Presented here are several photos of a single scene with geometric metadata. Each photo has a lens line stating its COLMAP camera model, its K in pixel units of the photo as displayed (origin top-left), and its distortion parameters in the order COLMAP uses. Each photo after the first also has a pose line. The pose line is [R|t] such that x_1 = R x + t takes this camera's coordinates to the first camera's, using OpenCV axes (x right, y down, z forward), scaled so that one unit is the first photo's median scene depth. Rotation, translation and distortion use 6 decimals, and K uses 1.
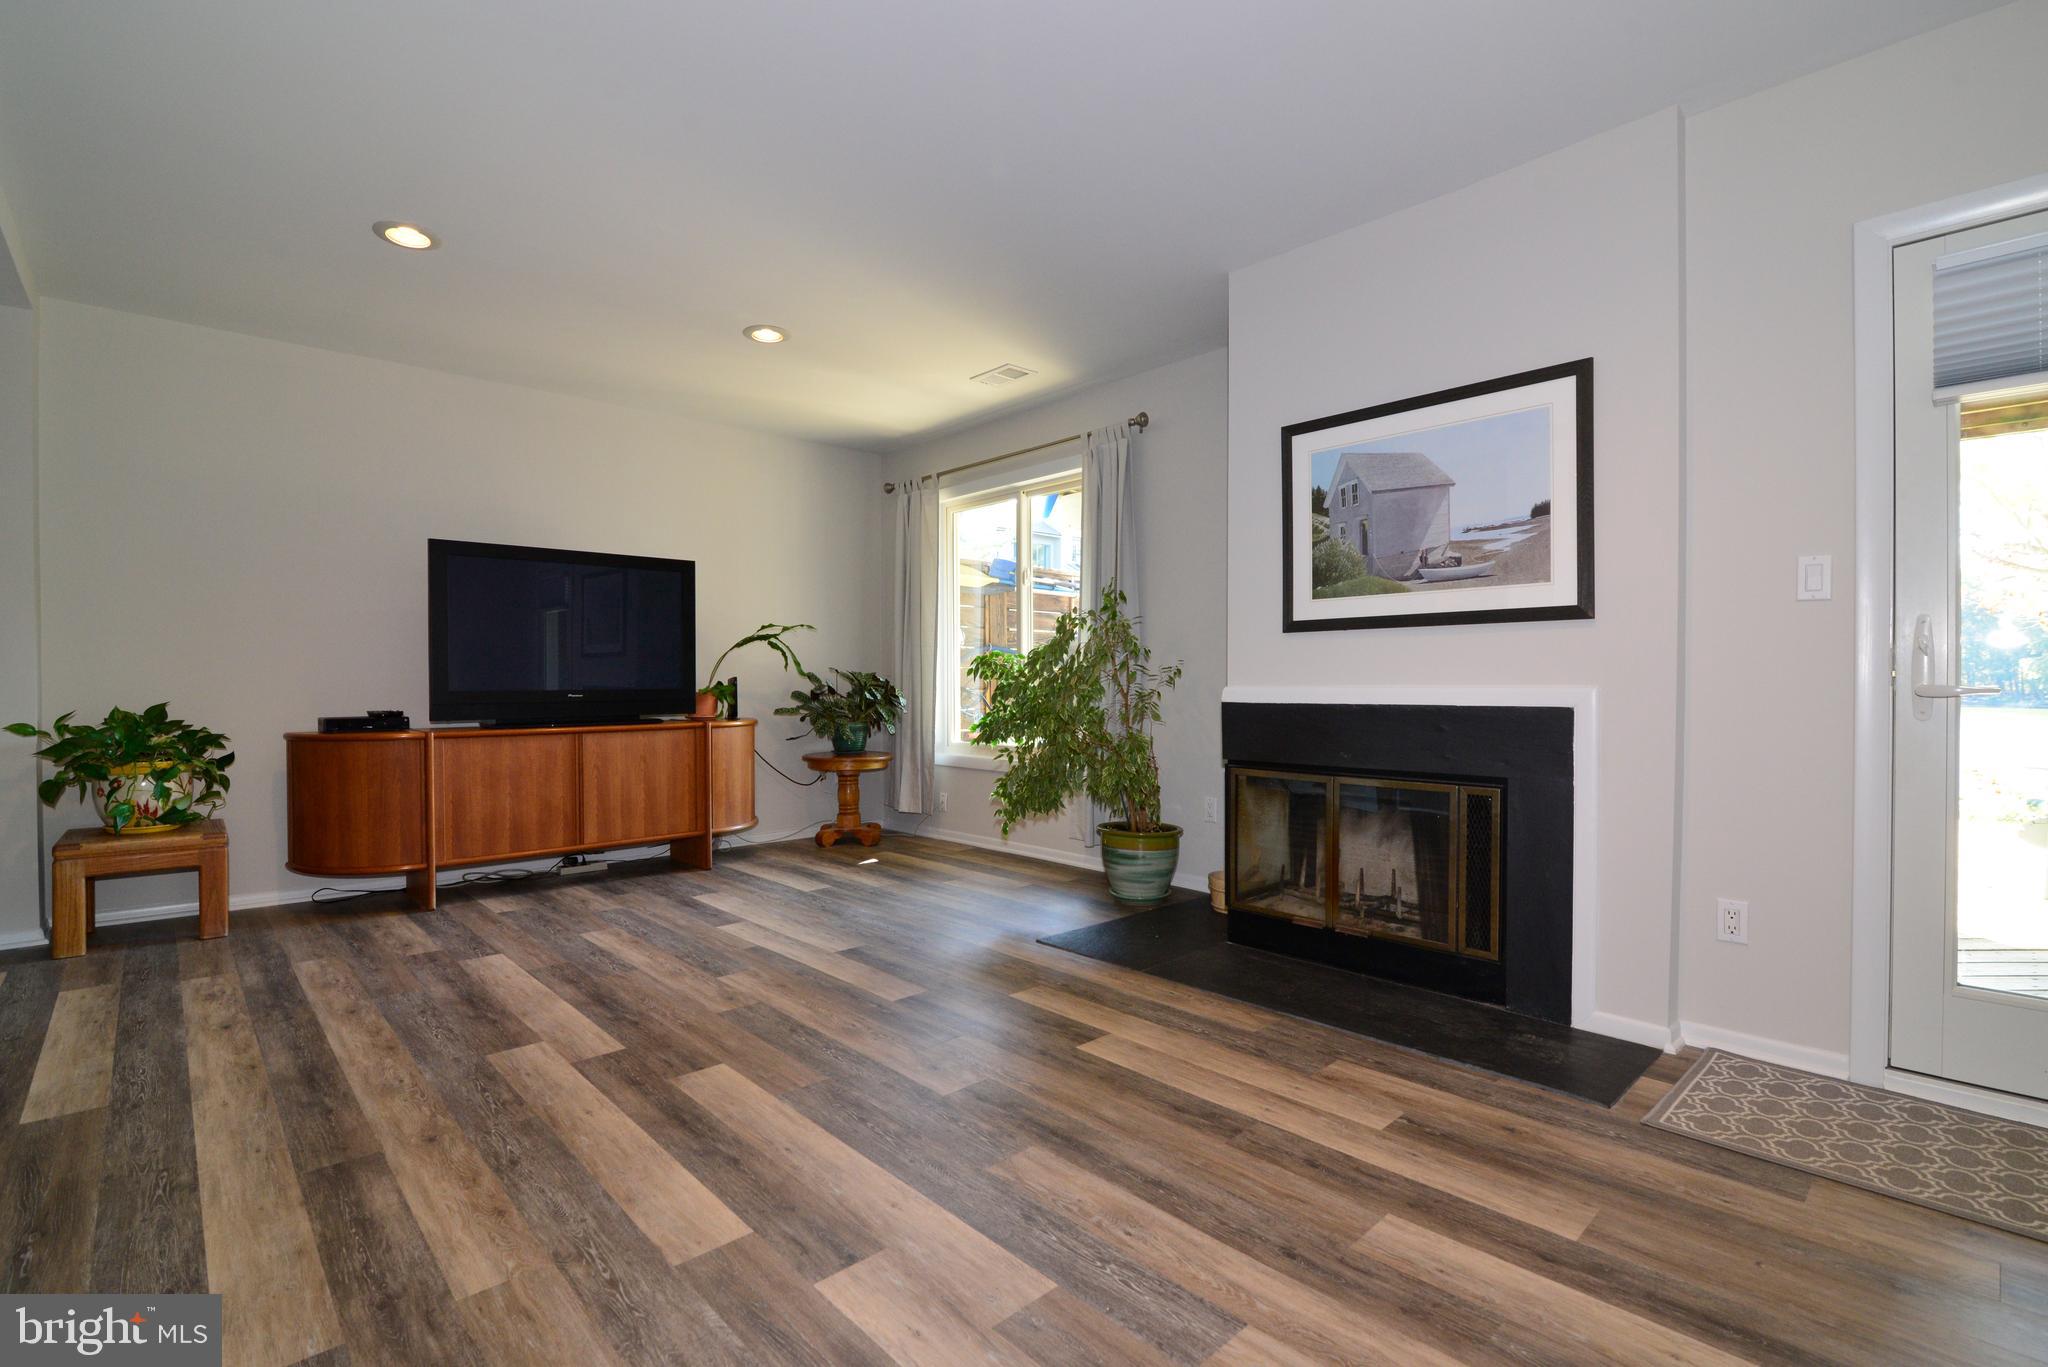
lens RADIAL K [[929.7, 0, 1008.5], [0, 929.7, 683.0], [0, 0, 1]] dist [-0.019432, 0.001435]
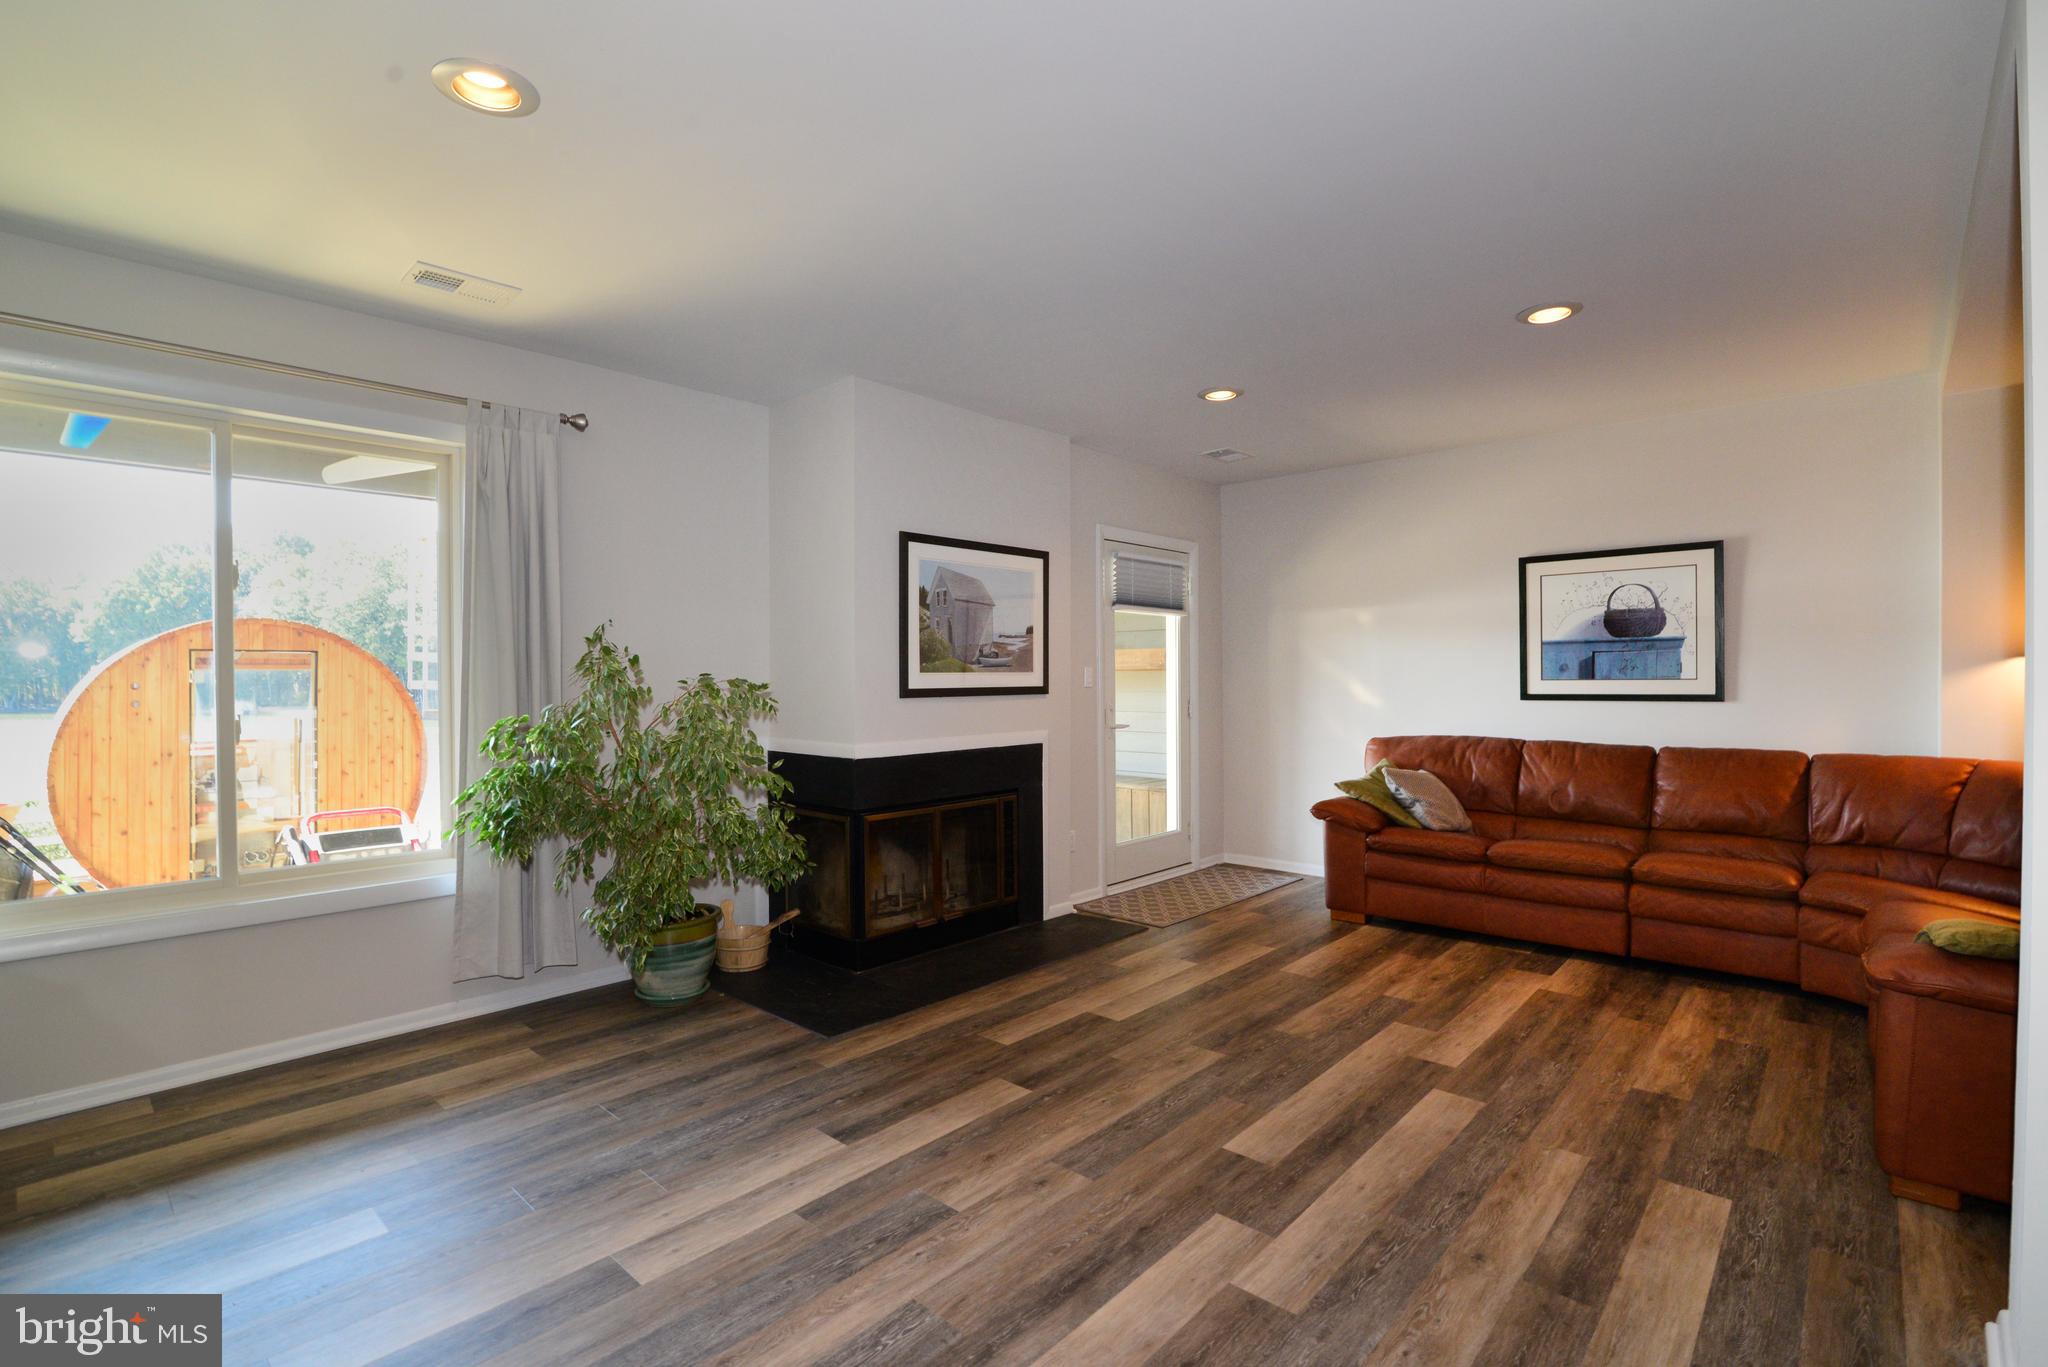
lens RADIAL K [[929.7, 0, 1017.0], [0, 929.7, 687.9], [0, 0, 1]] dist [-0.019432, 0.001435]
pose [[-0.075933, -0.007344, 0.997086, -1.277742], [0.009557, 0.999922, 0.008093, -0.103351], [-0.997067, 0.010143, -0.075857, 1.271745]]
